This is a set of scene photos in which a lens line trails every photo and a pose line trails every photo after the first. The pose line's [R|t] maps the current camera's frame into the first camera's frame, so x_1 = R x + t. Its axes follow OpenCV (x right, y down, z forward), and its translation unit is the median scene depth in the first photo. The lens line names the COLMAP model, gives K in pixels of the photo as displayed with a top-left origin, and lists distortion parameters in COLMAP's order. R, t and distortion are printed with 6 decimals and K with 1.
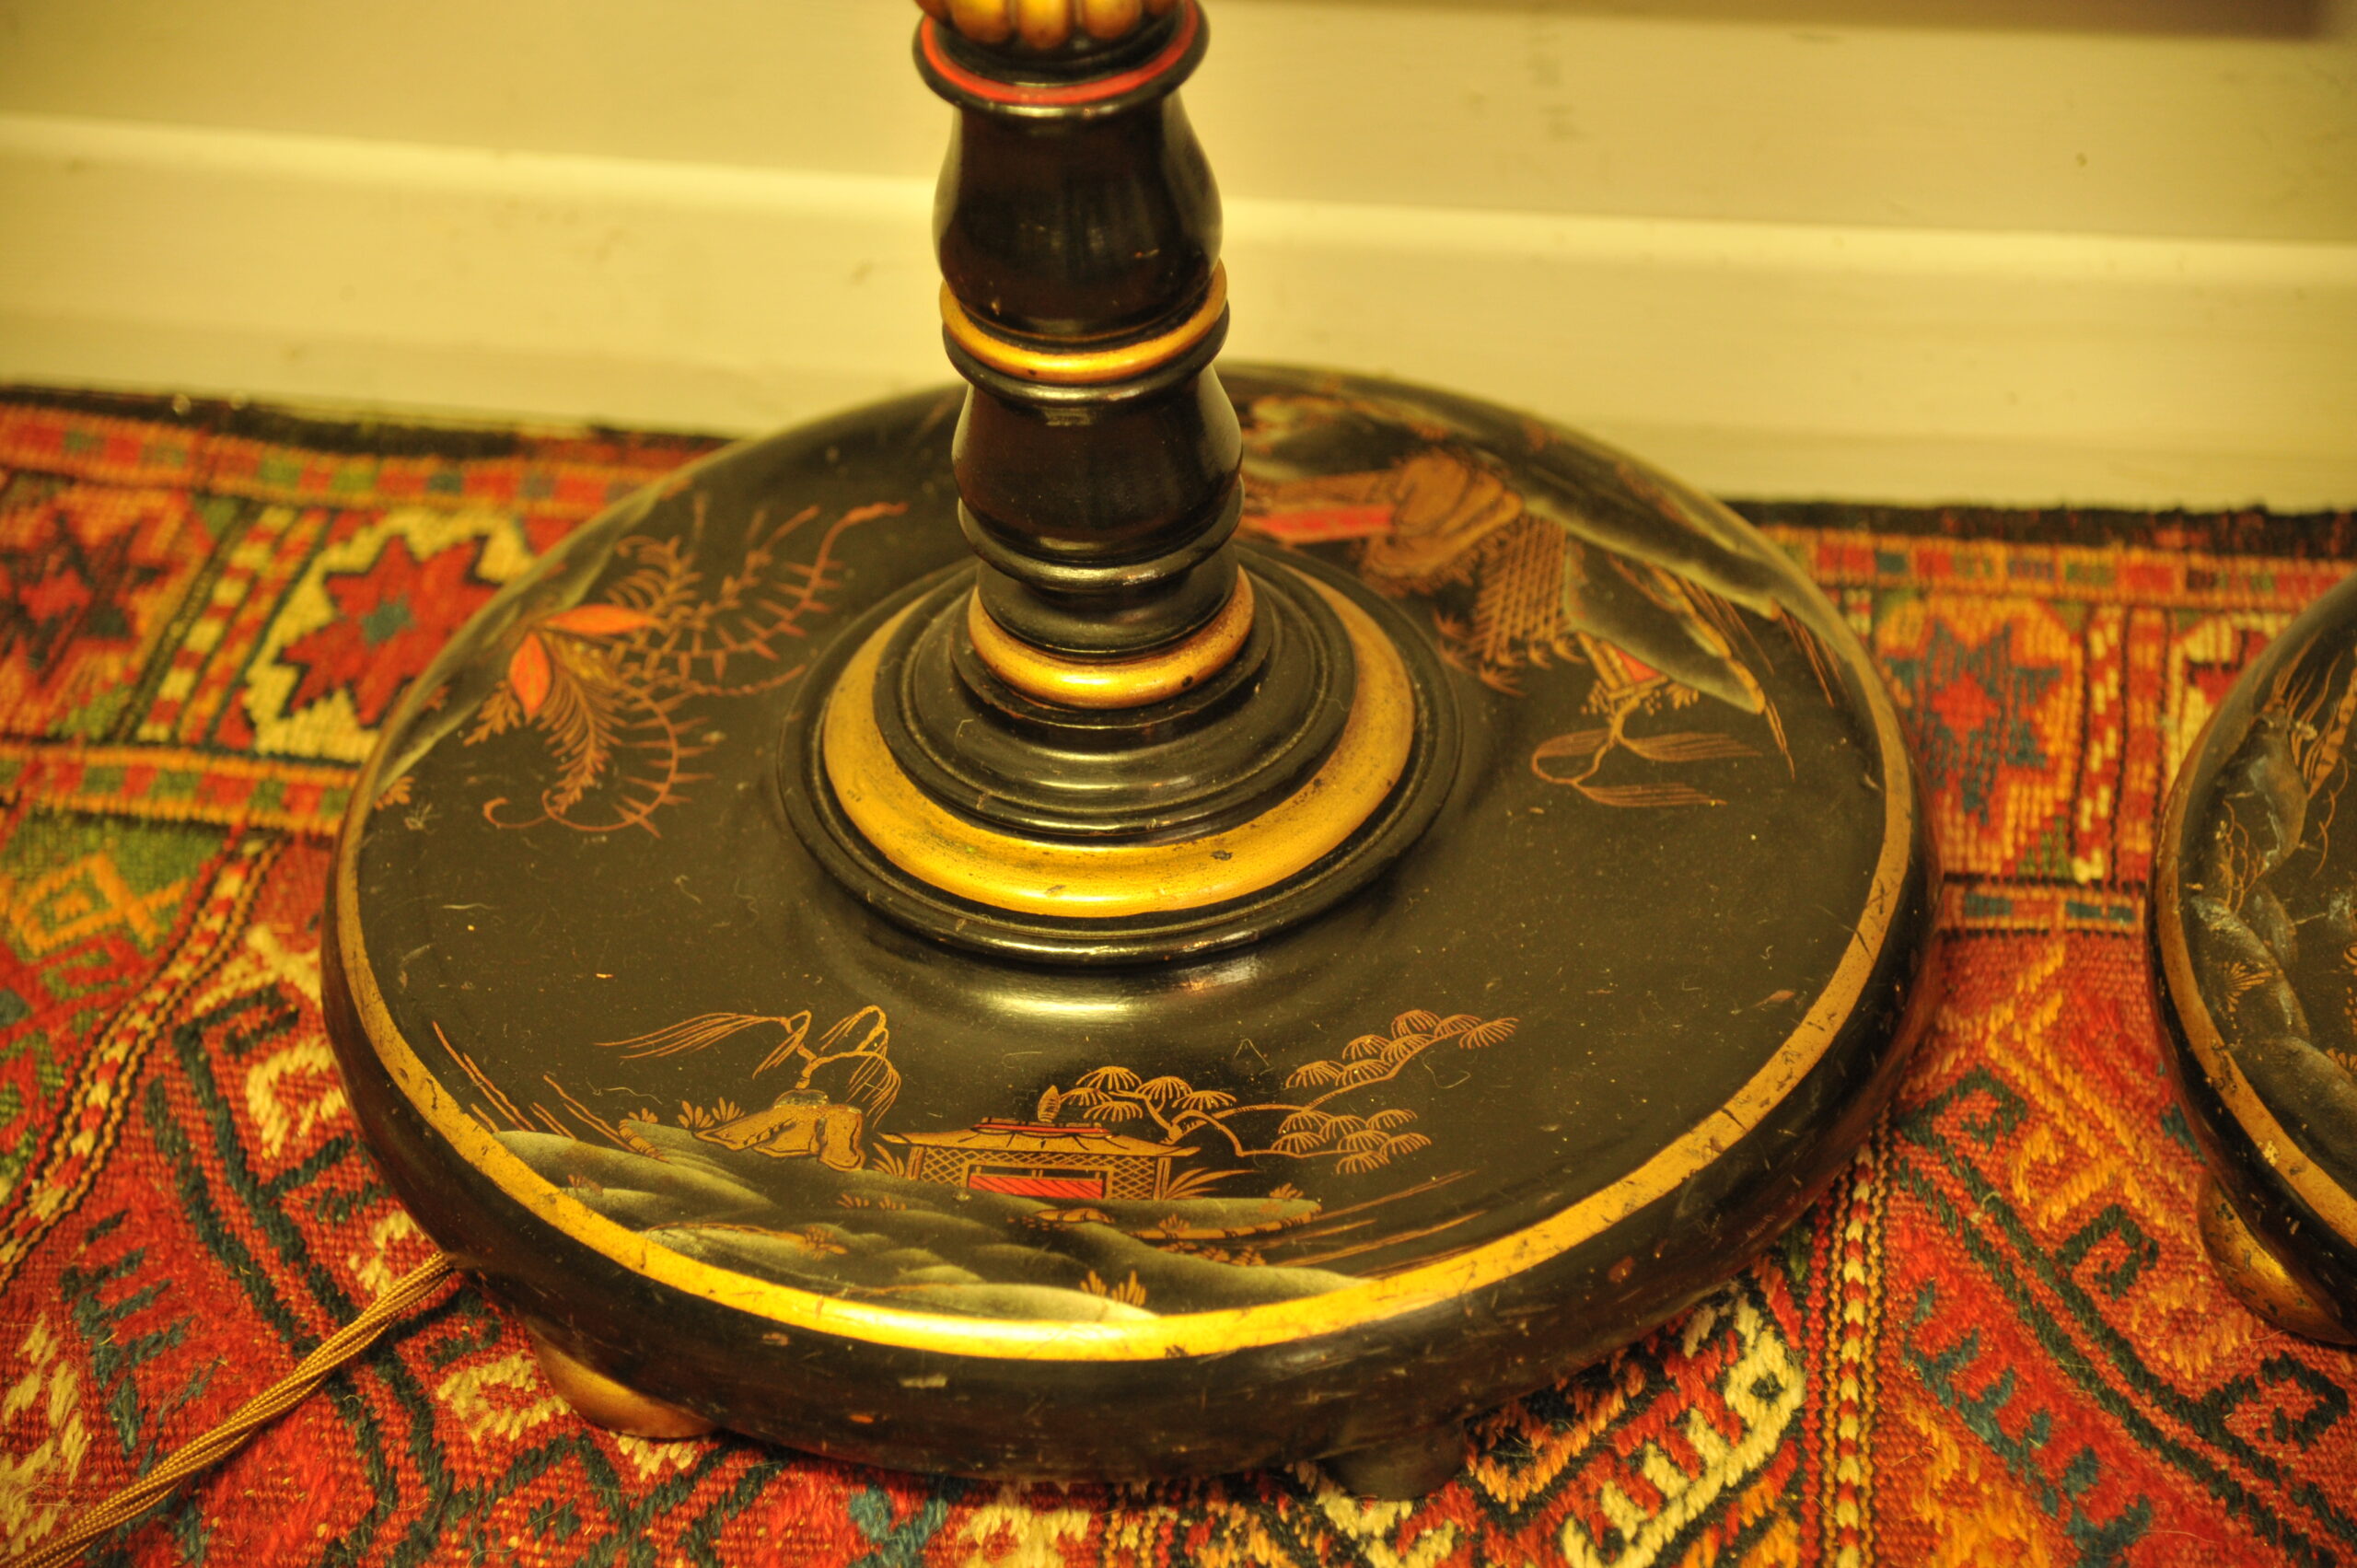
lens RADIAL K [[5303.6, 0, 1179.7], [0, 5303.6, 797.4], [0, 0, 1]] dist [0.541358, 0.000000]
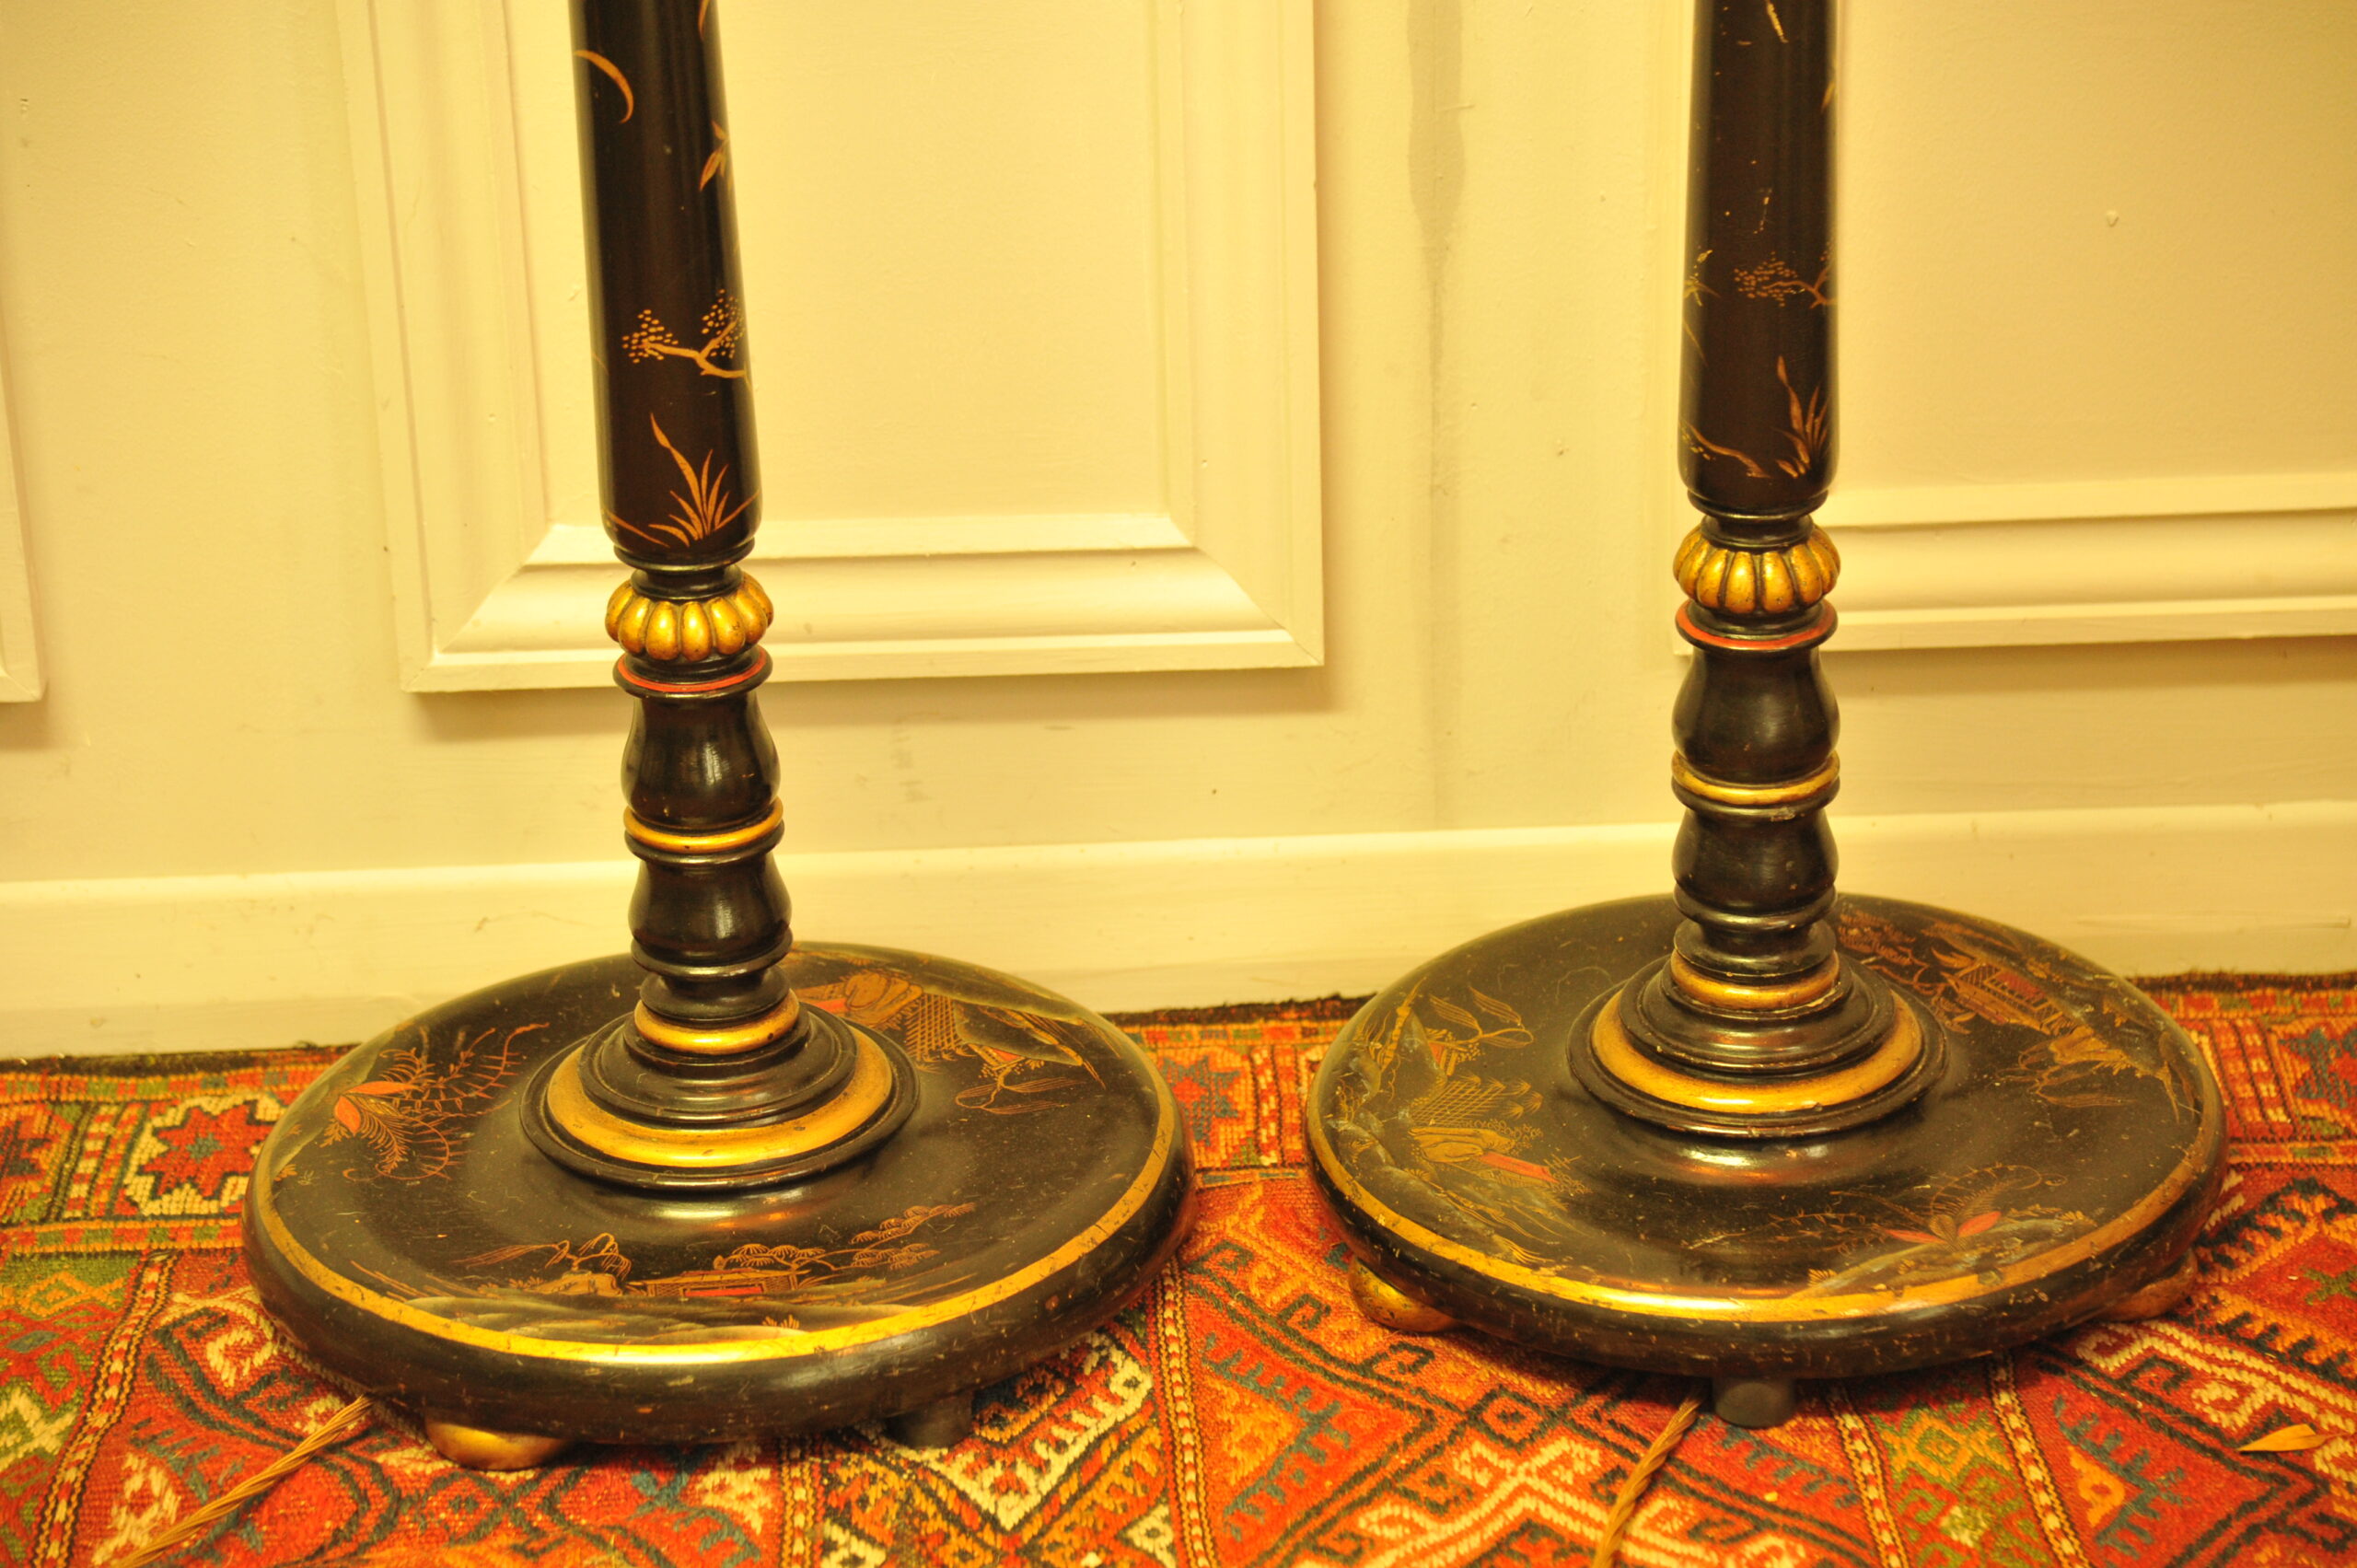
lens RADIAL K [[7264.3, 0, 1189.2], [0, 7264.3, 788.7], [0, 0, 1]] dist [0.999867, 0.000000]
pose [[0.979666, -0.058516, 0.191914, -0.299035], [0.108412, 0.959251, -0.260931, 0.506946], [-0.168825, 0.276431, 0.946089, -1.245482]]
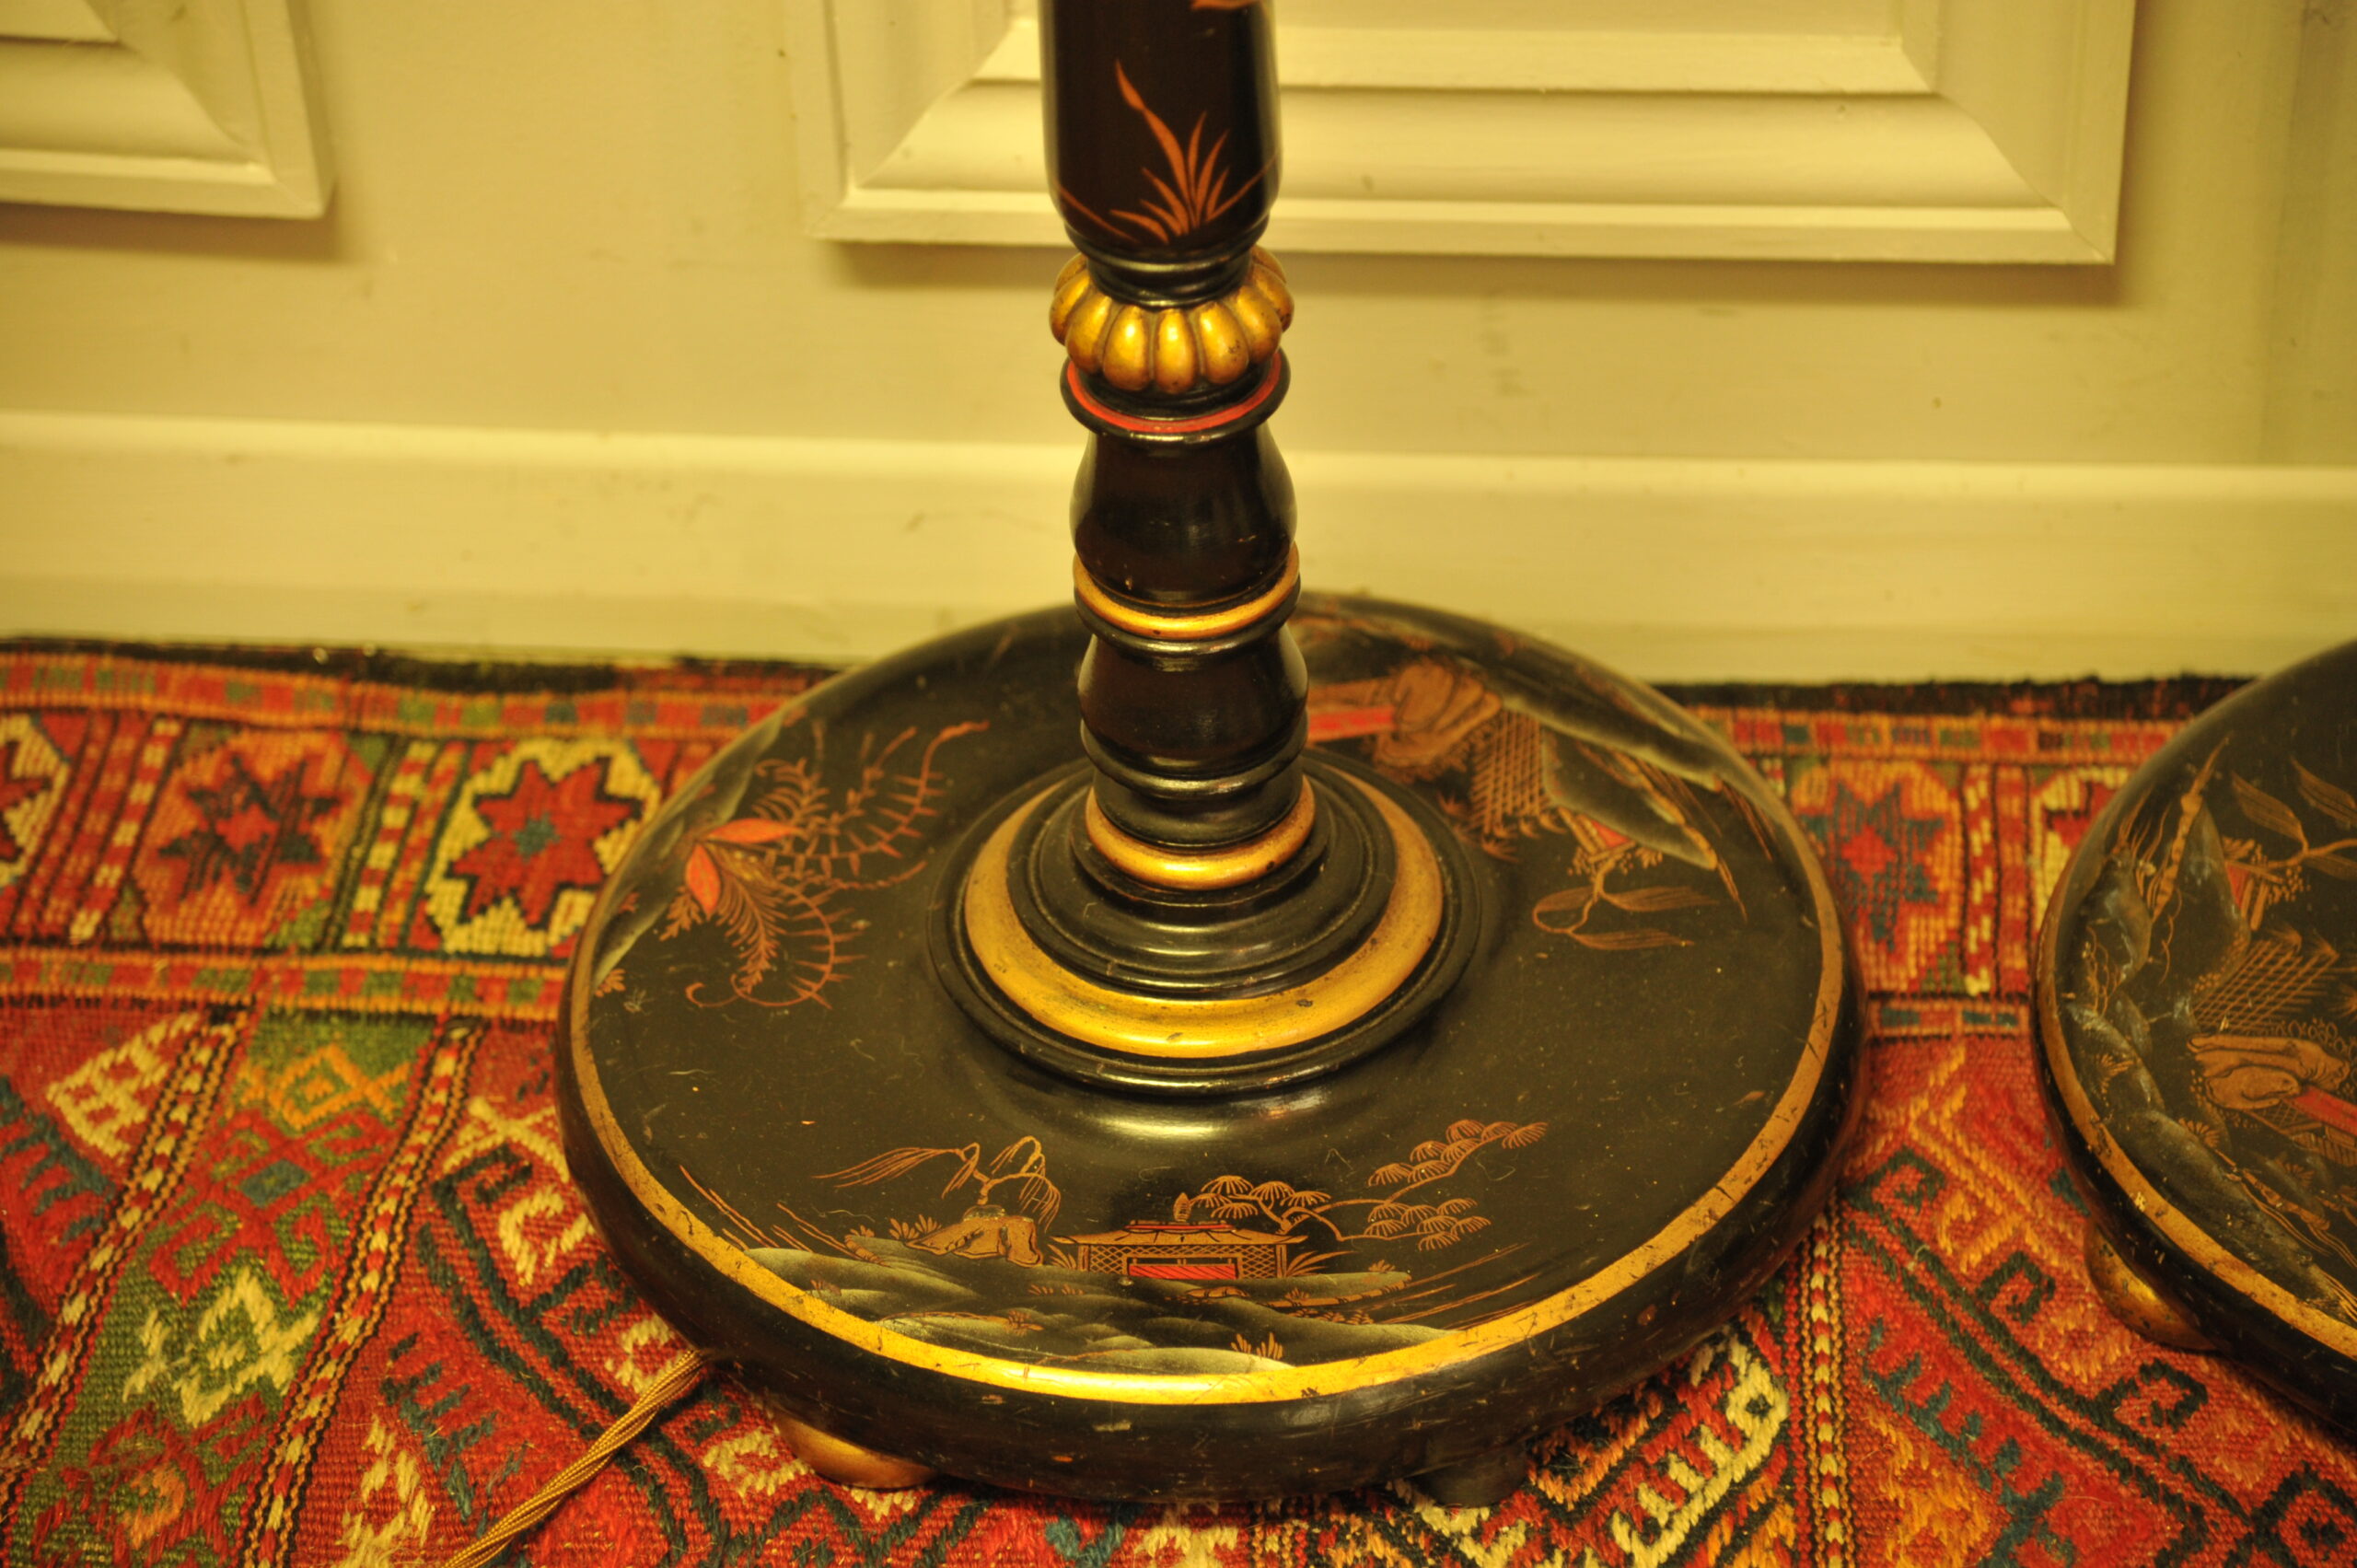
lens RADIAL K [[6766.1, 0, 1167.5], [0, 6766.1, 787.7], [0, 0, 1]] dist [0.837692, 0.000000]
pose [[0.996338, -0.042277, 0.074315, -0.129838], [0.043604, 0.998915, -0.016331, -0.013995], [-0.073544, 0.019511, 0.997101, -0.546442]]
